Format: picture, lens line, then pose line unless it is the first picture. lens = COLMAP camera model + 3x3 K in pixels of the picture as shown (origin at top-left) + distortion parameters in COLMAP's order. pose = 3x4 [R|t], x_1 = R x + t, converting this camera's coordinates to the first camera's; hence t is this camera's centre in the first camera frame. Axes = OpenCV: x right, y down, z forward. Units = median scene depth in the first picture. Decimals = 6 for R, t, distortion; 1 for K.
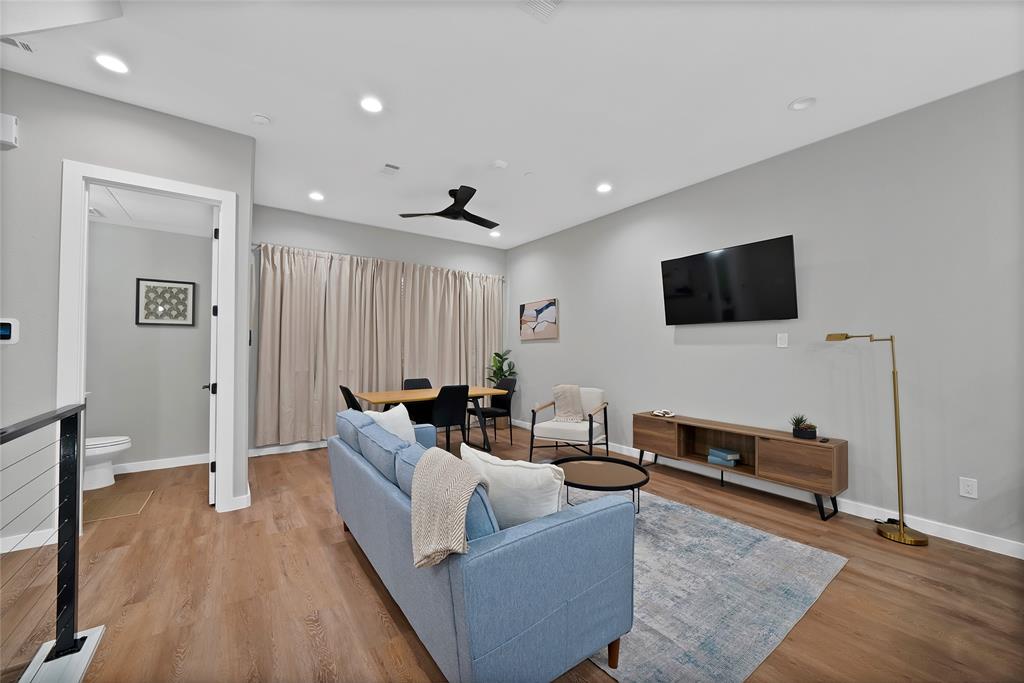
lens RADIAL K [[391.8, 0, 507.9], [0, 391.8, 343.7], [0, 0, 1]] dist [-0.012365, -0.000034]
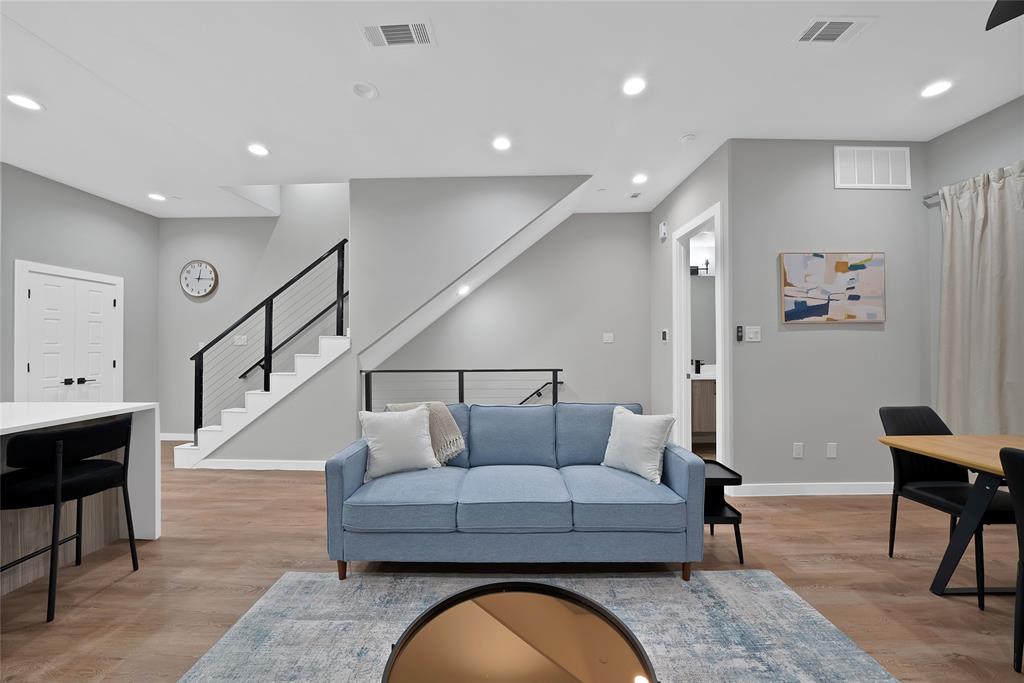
lens RADIAL K [[370.4, 0, 512.0], [0, 370.4, 341.5], [0, 0, 1]] dist [-0.018451, -0.000002]
pose [[-0.587904, -0.008587, -0.808885, 0.356974], [0.013501, 0.999700, -0.020425, 0.013989], [0.808818, -0.022929, -0.587611, 0.830830]]
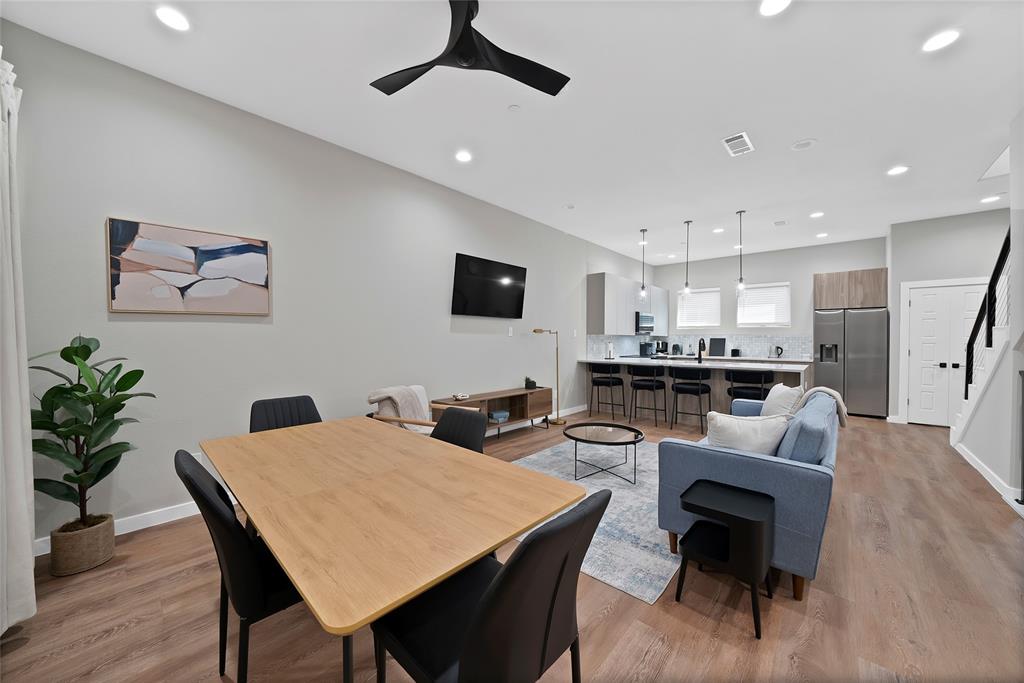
lens RADIAL K [[367.5, 0, 509.7], [0, 367.5, 341.0], [0, 0, 1]] dist [-0.019178, 0.000170]
pose [[-0.206671, -0.006475, 0.978389, -0.600771], [-0.015553, 0.999873, 0.003331, 0.019878], [-0.978287, -0.014528, -0.206746, 1.060795]]
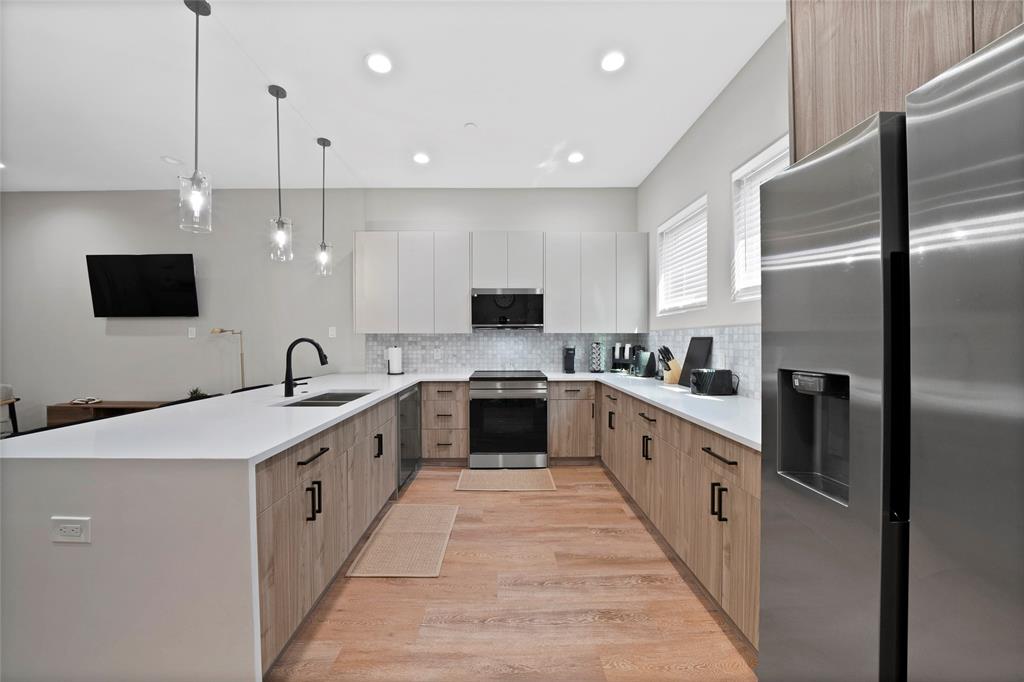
lens RADIAL K [[364.9, 0, 501.9], [0, 364.9, 340.9], [0, 0, 1]] dist [-0.018757, 0.000128]
pose [[0.574796, -0.004792, 0.818283, 0.252921], [-0.008003, 0.999902, 0.011478, -0.002593], [-0.818257, -0.013146, 0.574702, -0.451464]]
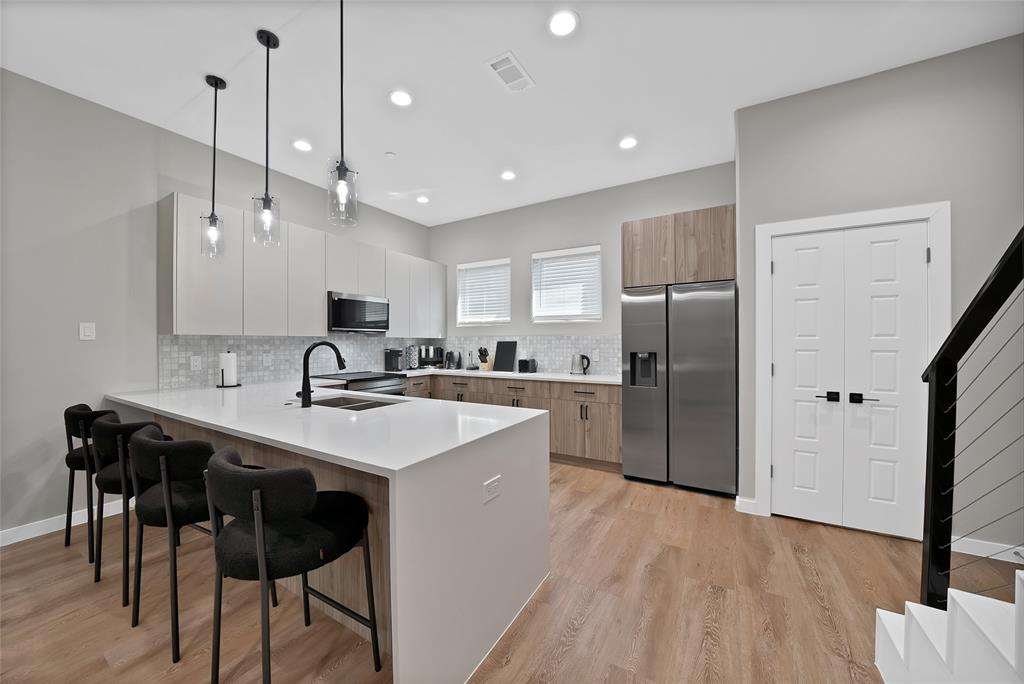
lens RADIAL K [[367.5, 0, 509.7], [0, 367.5, 341.5], [0, 0, 1]] dist [-0.019178, 0.000170]
pose [[-0.398240, 0.002258, 0.917278, -0.044804], [-0.009661, 0.999931, -0.006656, 0.003067], [-0.917230, -0.011513, -0.398191, 0.079417]]
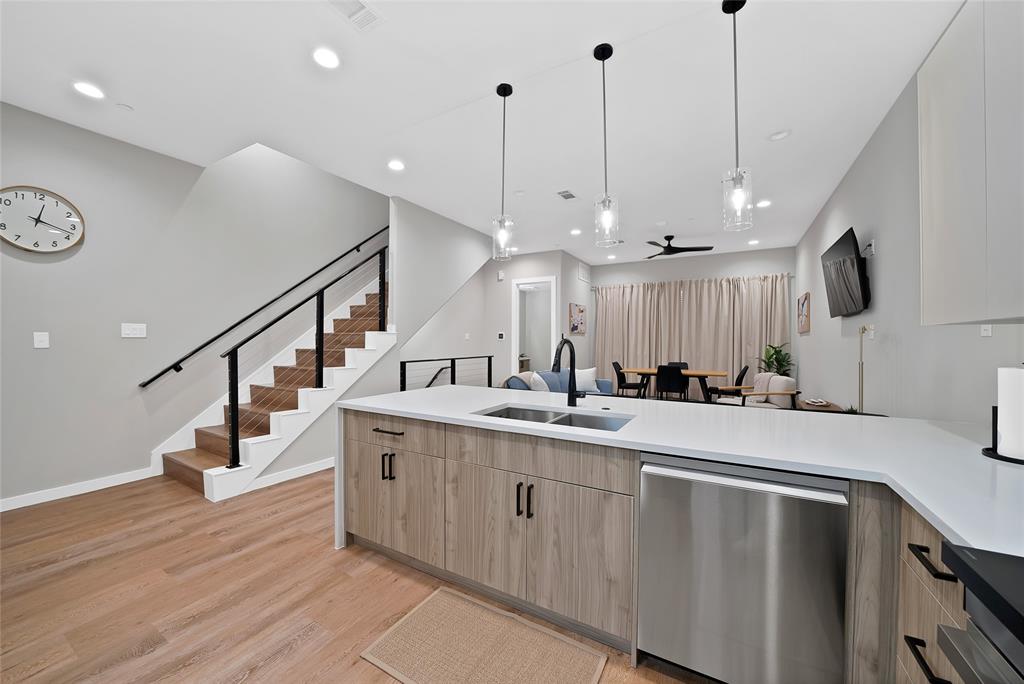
lens RADIAL K [[369.0, 0, 505.1], [0, 369.0, 344.0], [0, 0, 1]] dist [-0.024138, -0.000090]
pose [[0.392747, 0.005394, -0.919631, 0.932820], [0.009152, 0.999910, 0.009773, 0.003662], [0.919601, -0.012255, 0.392662, -0.133306]]
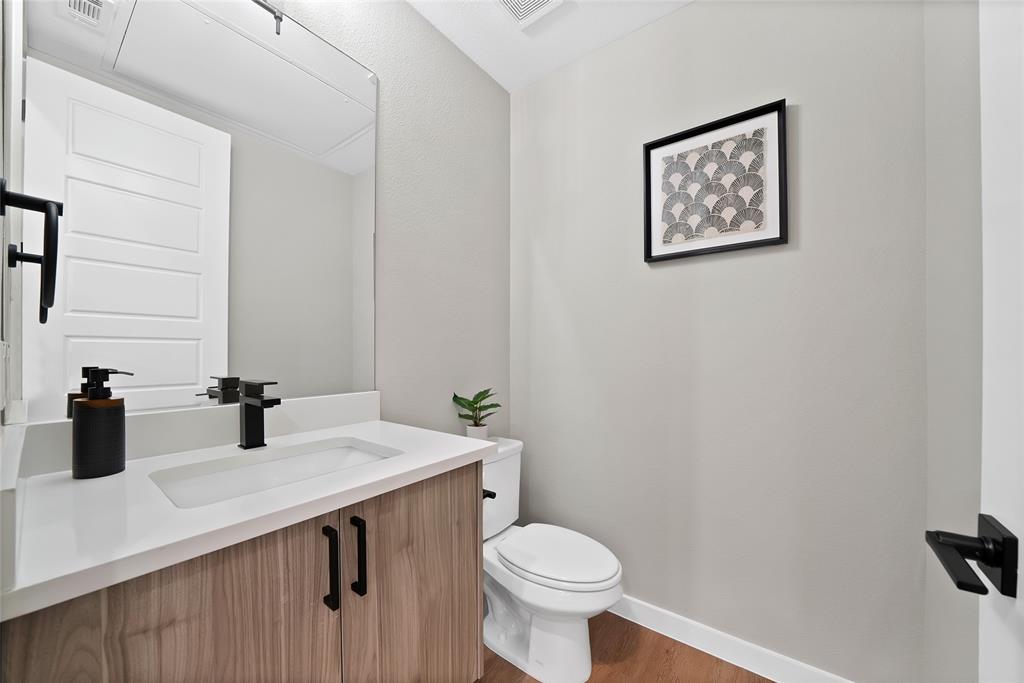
lens RADIAL K [[371.4, 0, 513.5], [0, 371.4, 348.5], [0, 0, 1]] dist [-0.018294, 0.000286]
pose [[0.297438, -0.010179, -0.954687, -0.605771], [0.015629, 0.999861, -0.005792, 0.039680], [0.954613, -0.013198, 0.297555, 0.718036]]
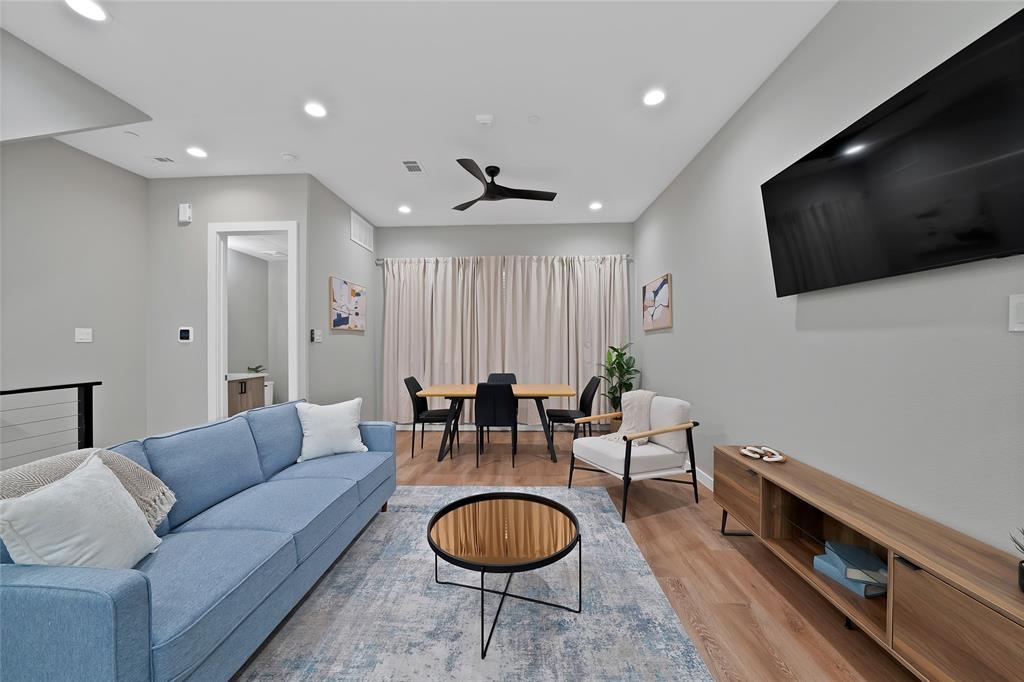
lens RADIAL K [[369.0, 0, 505.1], [0, 369.0, 343.0], [0, 0, 1]] dist [-0.024138, -0.000090]
pose [[0.784266, -0.007659, -0.620377, 0.425336], [0.016106, 0.999838, 0.008018, 0.008024], [0.620215, -0.016280, 0.784263, 0.353190]]
